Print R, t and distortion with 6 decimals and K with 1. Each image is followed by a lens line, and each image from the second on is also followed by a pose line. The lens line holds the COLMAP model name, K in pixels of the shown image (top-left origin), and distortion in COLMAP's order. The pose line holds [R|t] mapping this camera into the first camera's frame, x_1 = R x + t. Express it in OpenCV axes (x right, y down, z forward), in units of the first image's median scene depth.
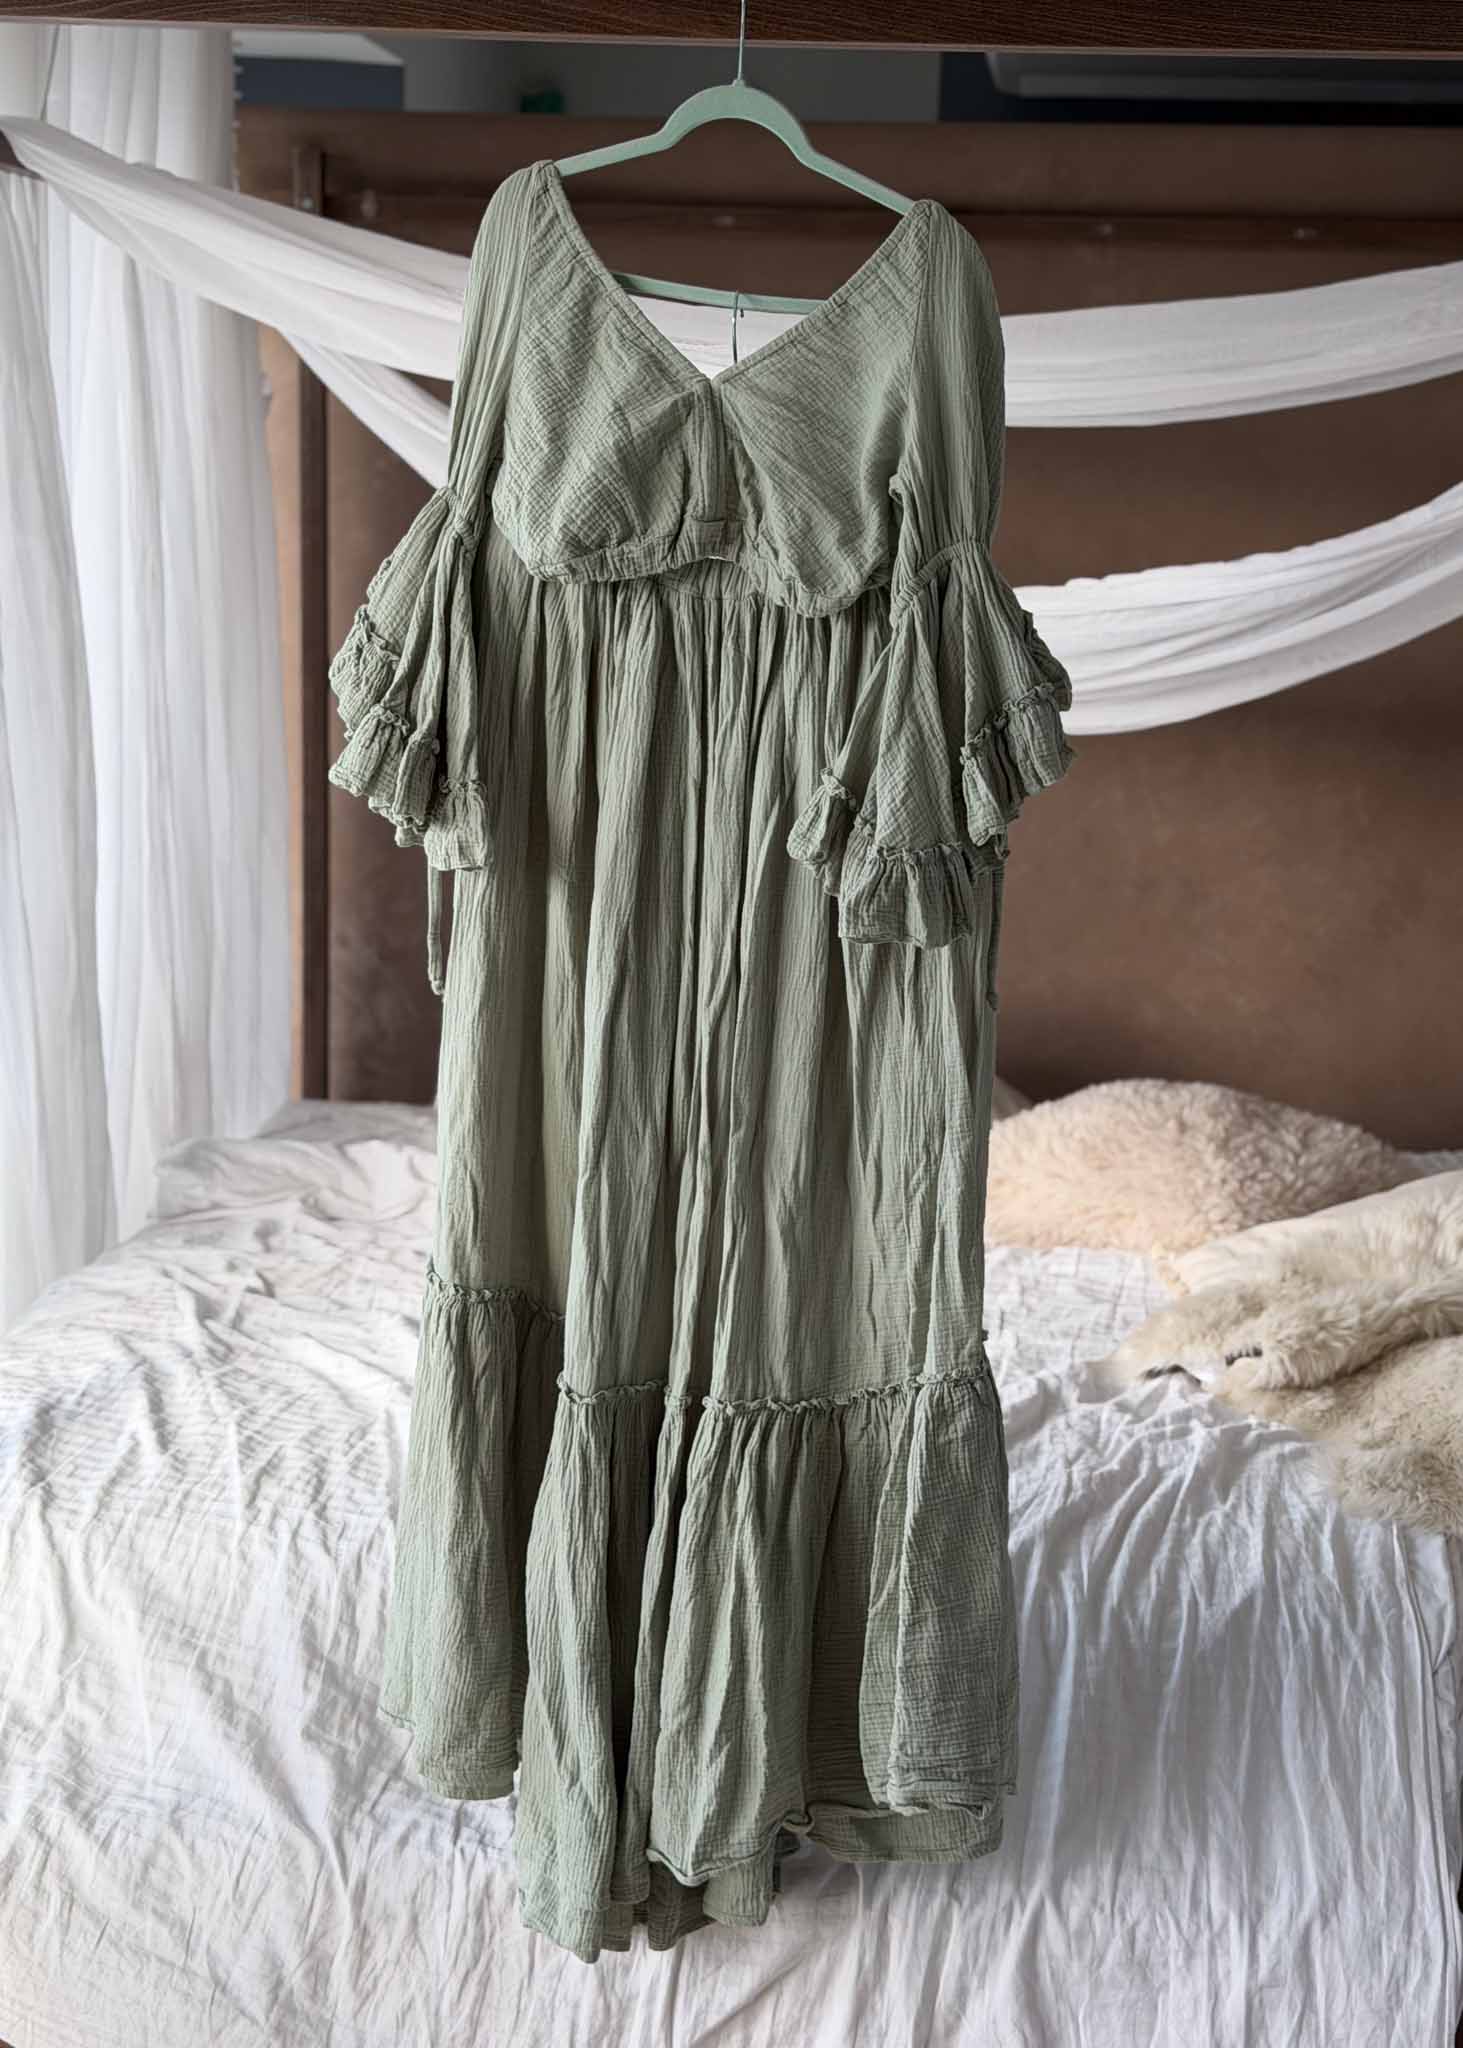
lens RADIAL K [[2916.1, 0, 731.5], [0, 2916.1, 1024.0], [0, 0, 1]] dist [0.188061, -0.366593]
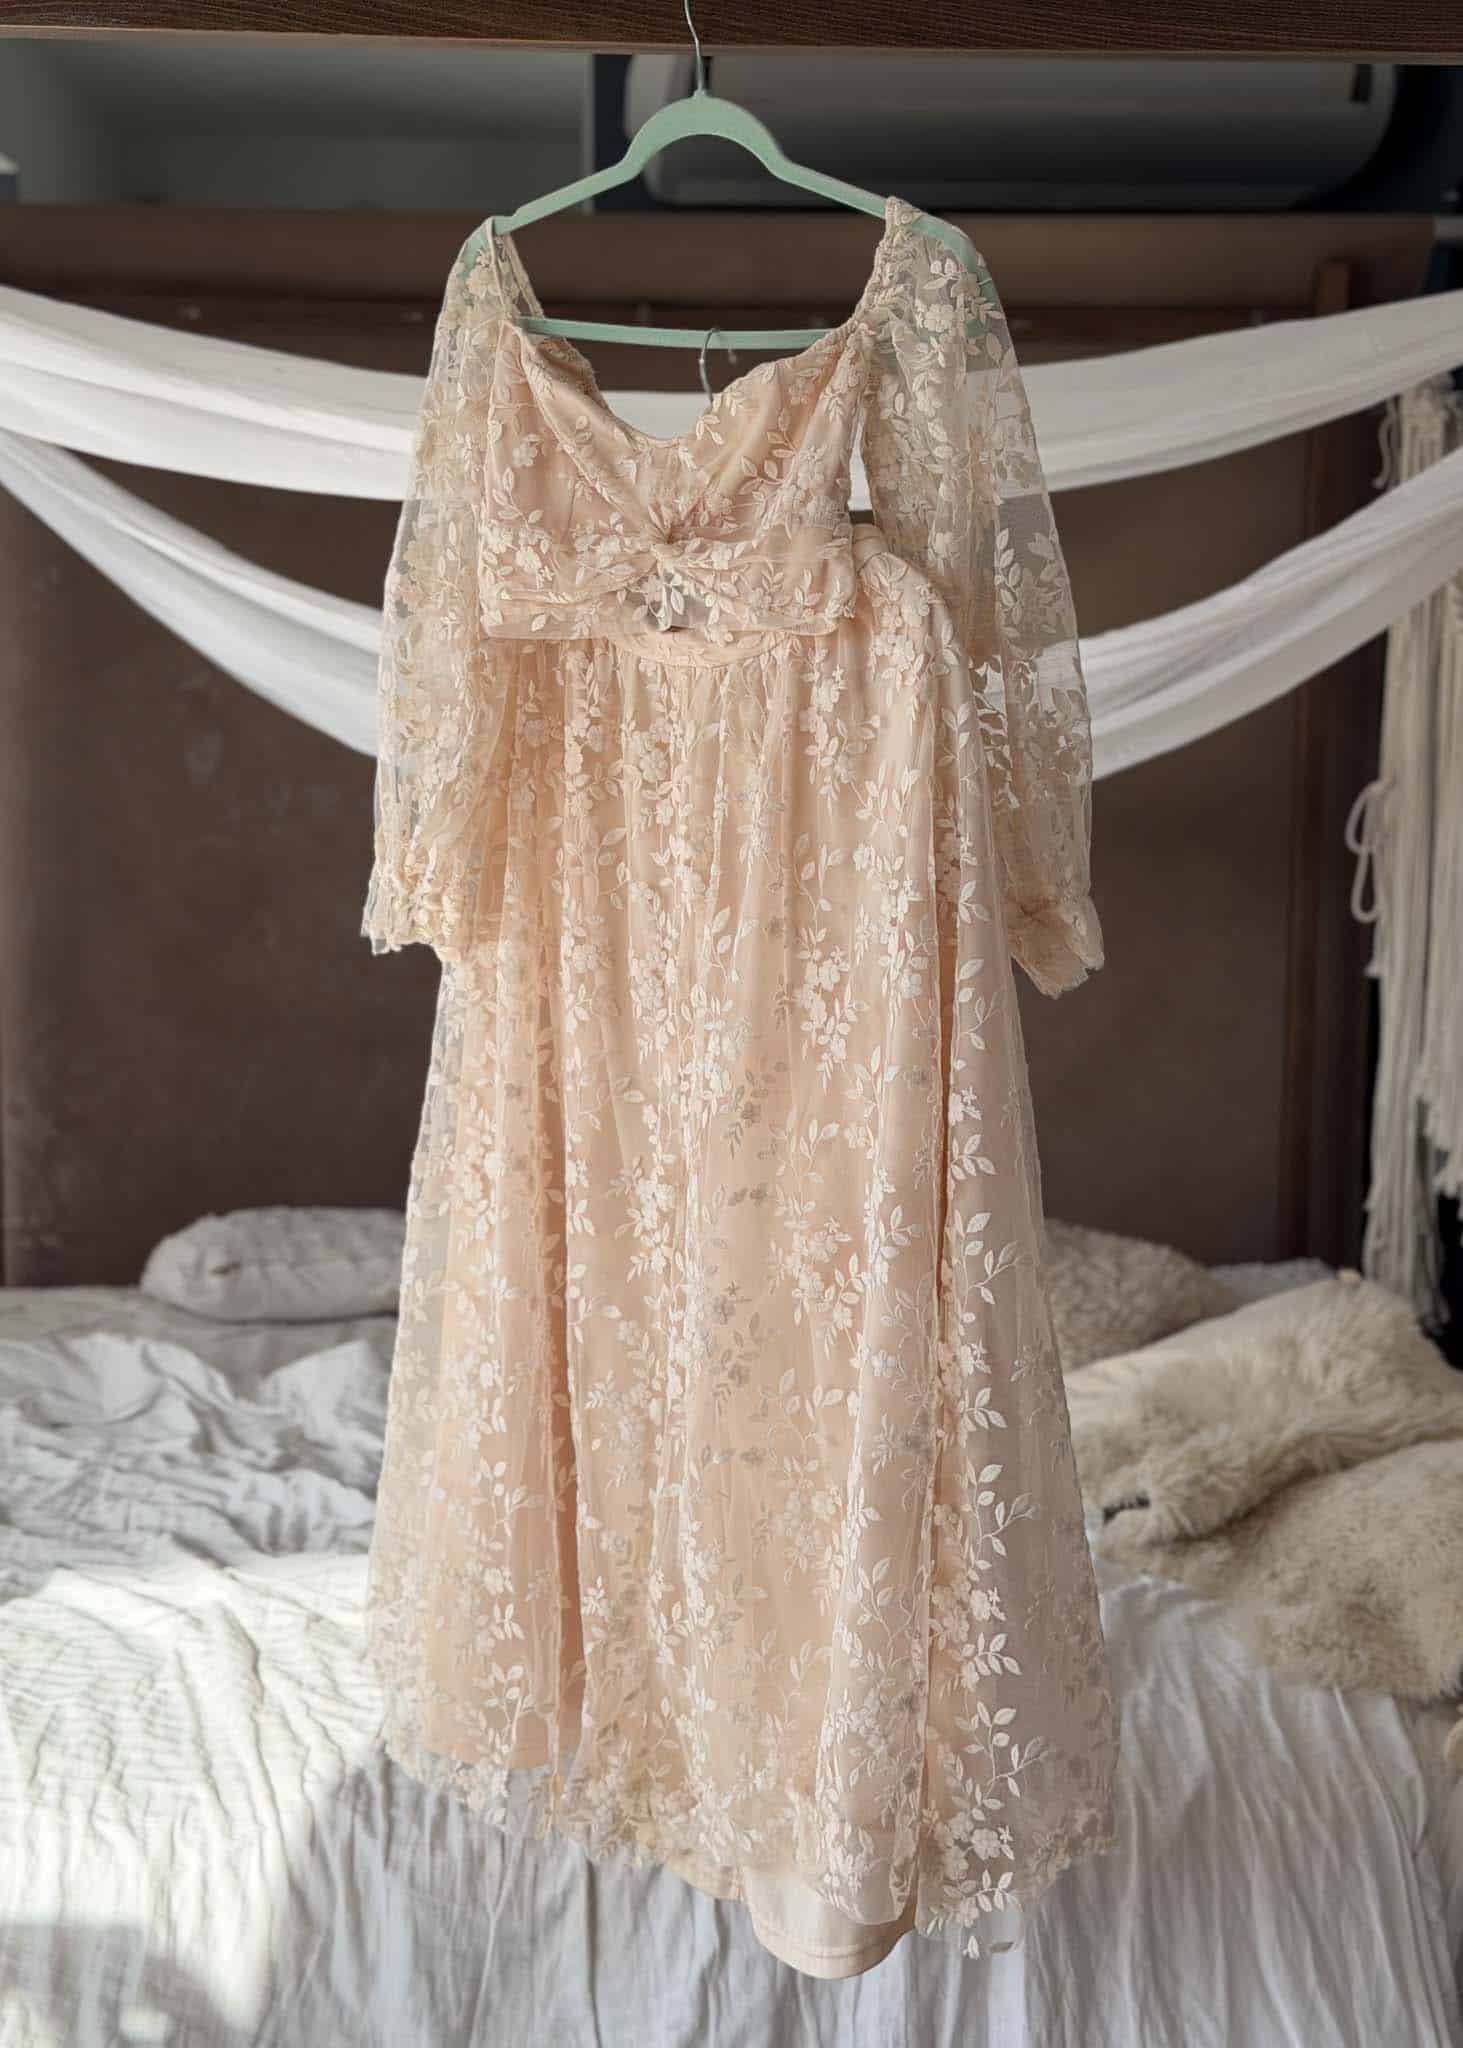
lens RADIAL K [[2897.7, 0, 728.1], [0, 2897.7, 999.6], [0, 0, 1]] dist [0.177455, -0.356087]
pose [[0.987317, -0.047681, 0.151430, -0.078362], [0.056374, 0.996968, -0.053644, -0.002382], [-0.148413, 0.061500, 0.987011, 0.119117]]
